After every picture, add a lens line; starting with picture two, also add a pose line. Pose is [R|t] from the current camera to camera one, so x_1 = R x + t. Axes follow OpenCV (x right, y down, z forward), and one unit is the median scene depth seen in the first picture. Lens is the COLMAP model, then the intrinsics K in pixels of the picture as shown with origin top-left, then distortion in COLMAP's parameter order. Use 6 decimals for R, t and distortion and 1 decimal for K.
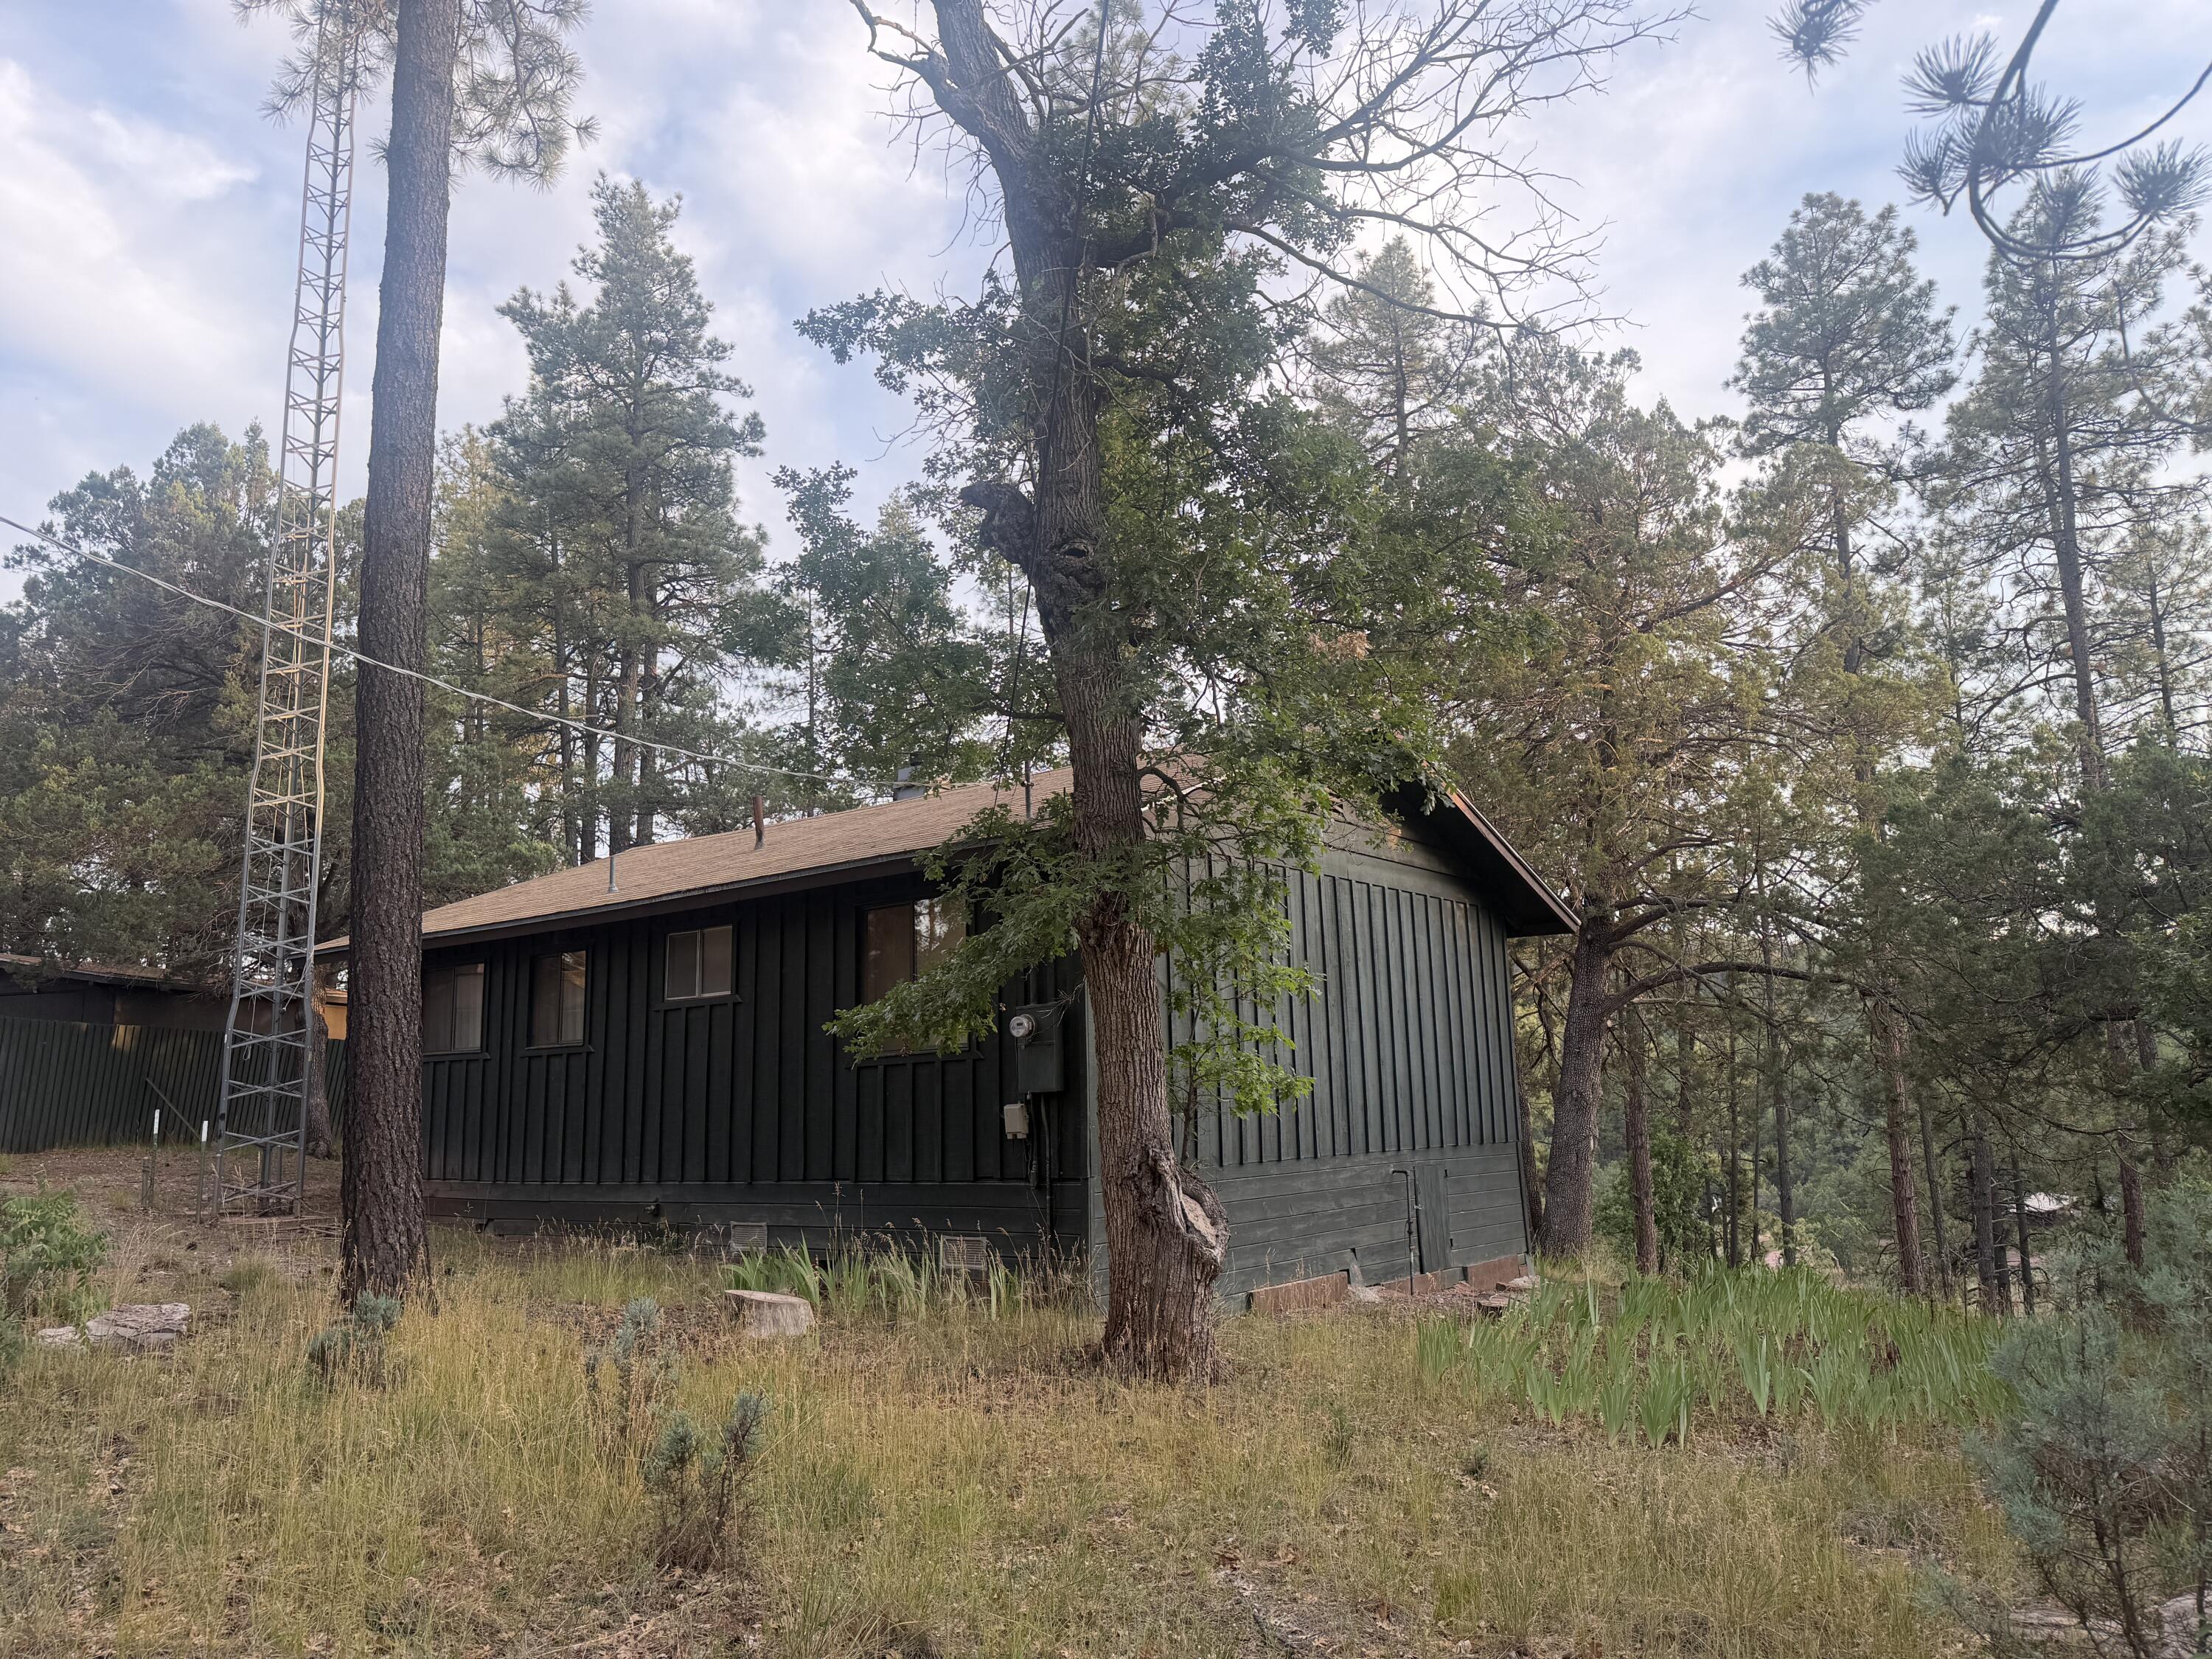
lens RADIAL K [[1556.6, 0, 1105.4], [0, 1556.6, 831.8], [0, 0, 1]] dist [0.058346, -0.071301]
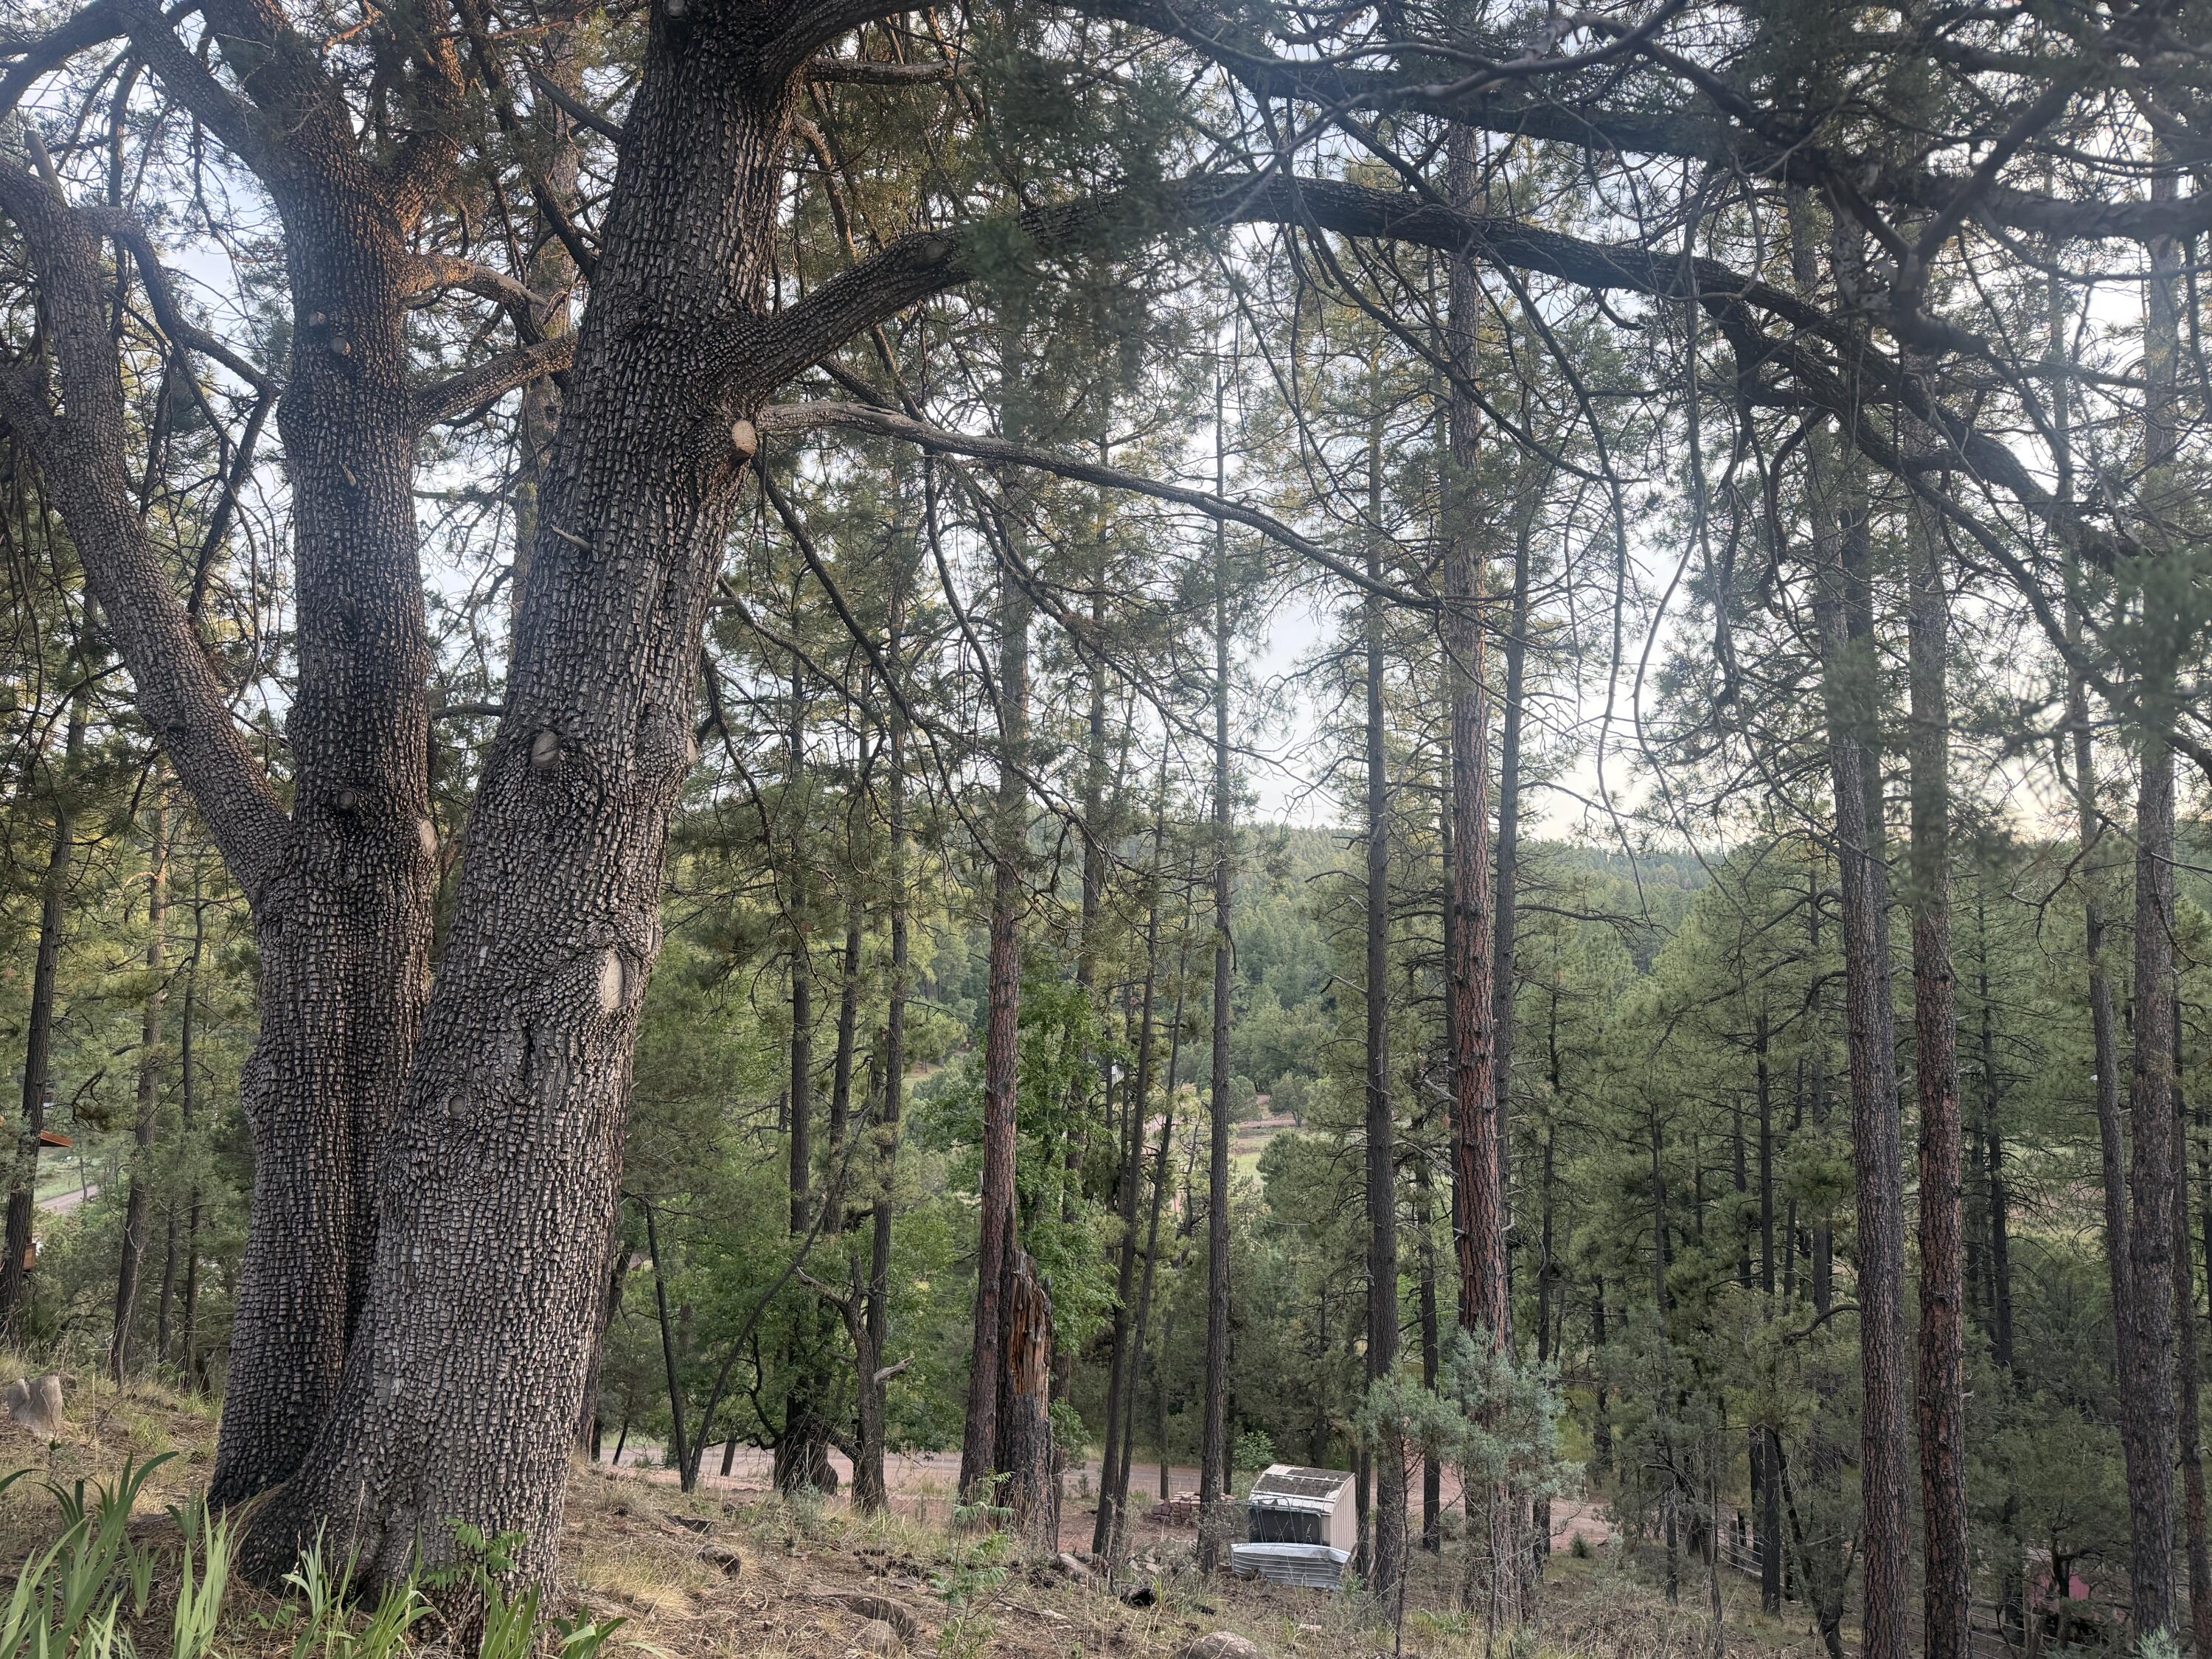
lens RADIAL K [[1556.6, 0, 1105.5], [0, 1556.6, 829.3], [0, 0, 1]] dist [0.058346, -0.071301]
pose [[0.938600, 0.052768, 0.340948, 0.139648], [-0.084020, 0.993442, 0.077546, 0.068906], [-0.334621, -0.101431, 0.936878, 0.357779]]
